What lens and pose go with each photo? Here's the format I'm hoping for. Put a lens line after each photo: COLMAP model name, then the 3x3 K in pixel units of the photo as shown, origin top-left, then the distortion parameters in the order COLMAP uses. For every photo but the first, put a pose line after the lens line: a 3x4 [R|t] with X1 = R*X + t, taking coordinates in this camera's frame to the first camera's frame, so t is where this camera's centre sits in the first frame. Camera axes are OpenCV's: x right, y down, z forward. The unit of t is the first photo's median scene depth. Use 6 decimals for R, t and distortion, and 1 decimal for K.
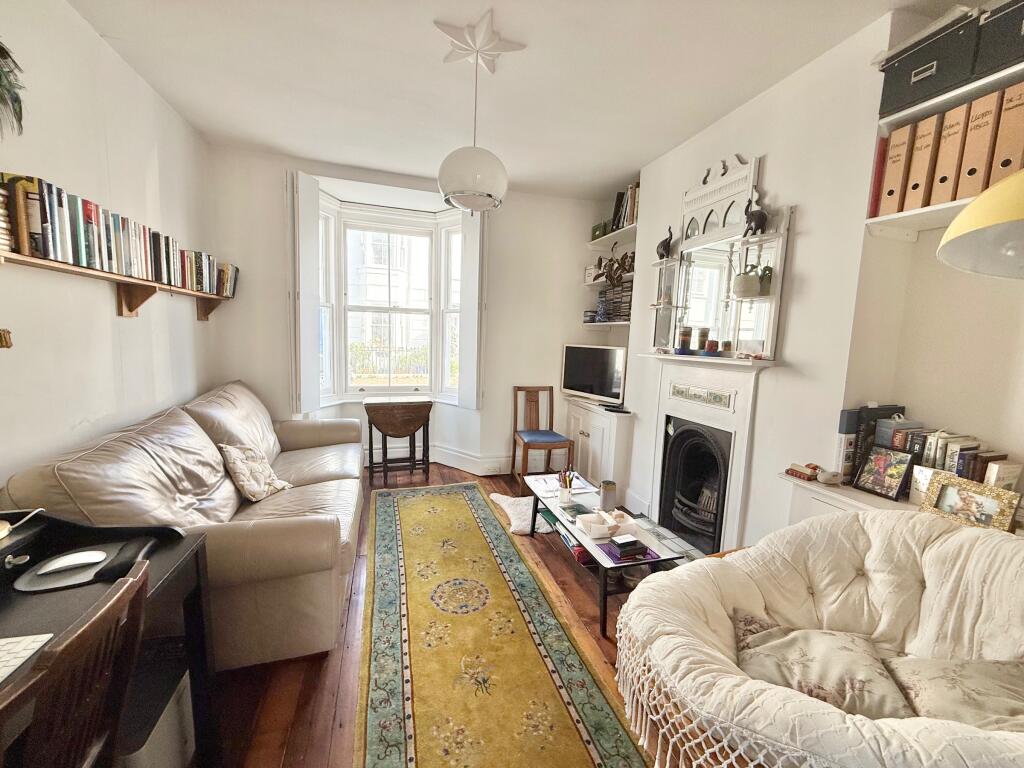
lens RADIAL K [[410.0, 0, 508.8], [0, 410.0, 383.9], [0, 0, 1]] dist [0.005461, 0.000427]
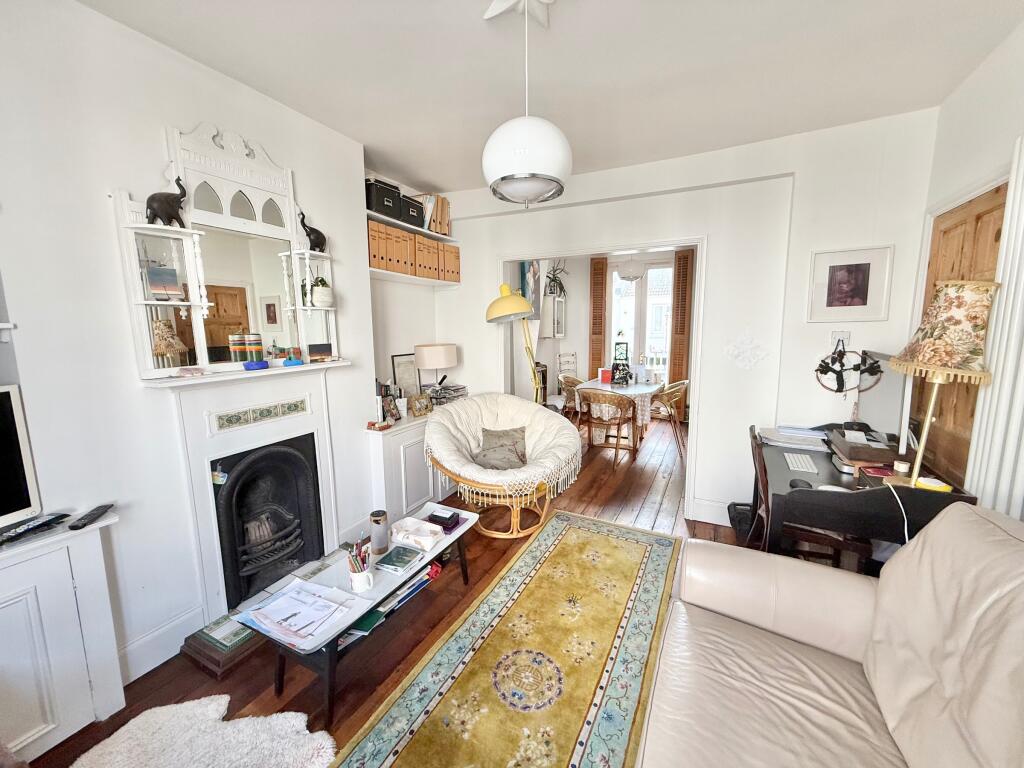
lens RADIAL K [[410.0, 0, 508.8], [0, 410.0, 383.9], [0, 0, 1]] dist [0.005461, 0.000427]
pose [[-0.722308, -0.126015, 0.679994, -0.533494], [0.065013, 0.966532, 0.248174, -0.234475], [-0.688509, 0.223466, -0.689940, 1.365807]]
